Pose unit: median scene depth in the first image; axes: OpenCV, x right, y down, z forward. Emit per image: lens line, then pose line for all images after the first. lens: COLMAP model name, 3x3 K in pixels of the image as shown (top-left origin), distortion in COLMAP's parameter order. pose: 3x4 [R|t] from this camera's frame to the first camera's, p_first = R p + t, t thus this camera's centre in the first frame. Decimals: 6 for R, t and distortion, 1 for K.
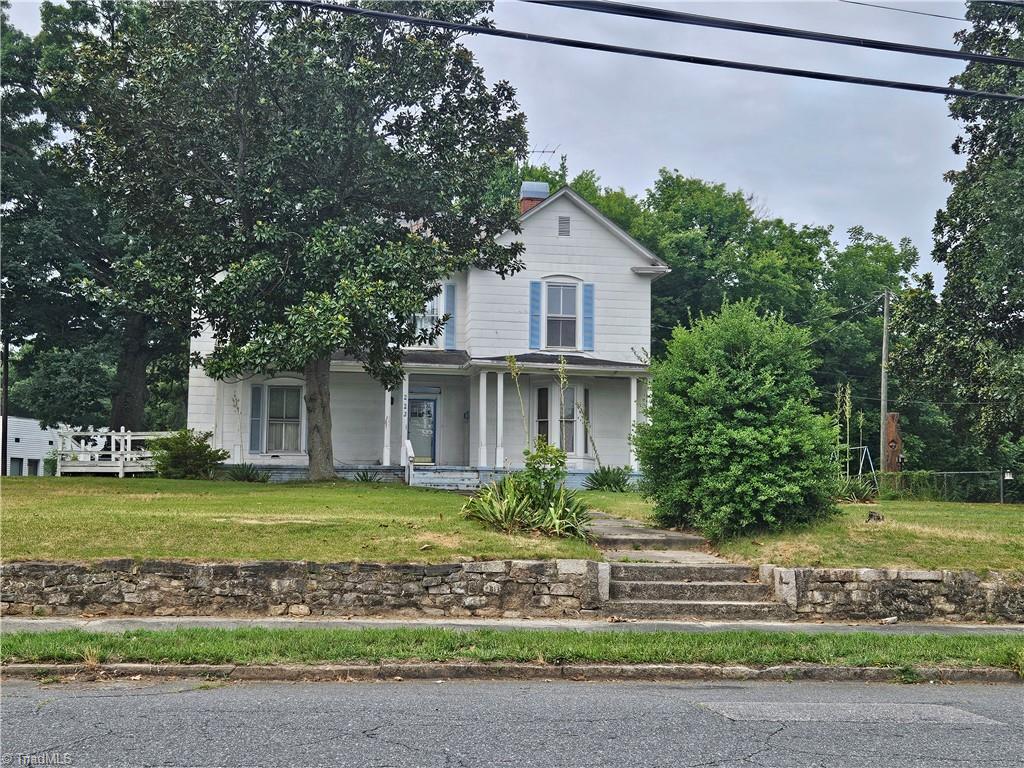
lens RADIAL K [[715.7, 0, 508.9], [0, 715.7, 384.7], [0, 0, 1]] dist [0.000091, 0.000274]
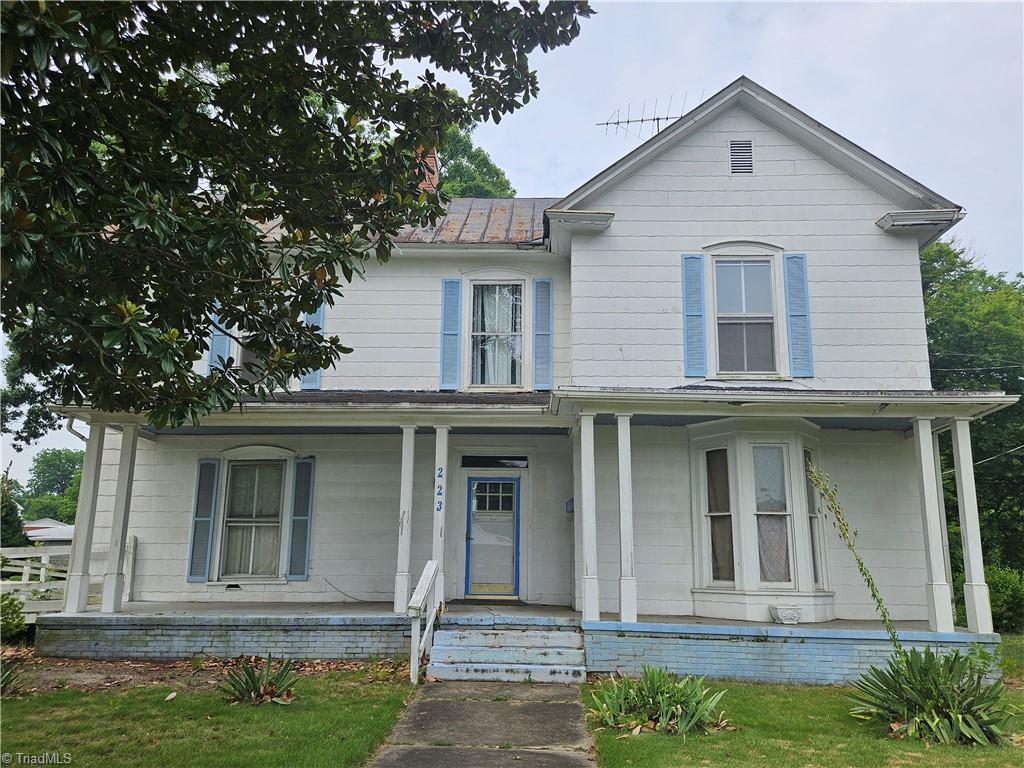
lens RADIAL K [[767.4, 0, 517.1], [0, 767.4, 388.3], [0, 0, 1]] dist [0.040115, -0.001385]
pose [[0.980974, -0.042606, -0.189406, 0.013862], [0.022145, 0.993810, -0.108862, 0.016663], [0.192871, 0.102597, 0.975846, 0.420878]]
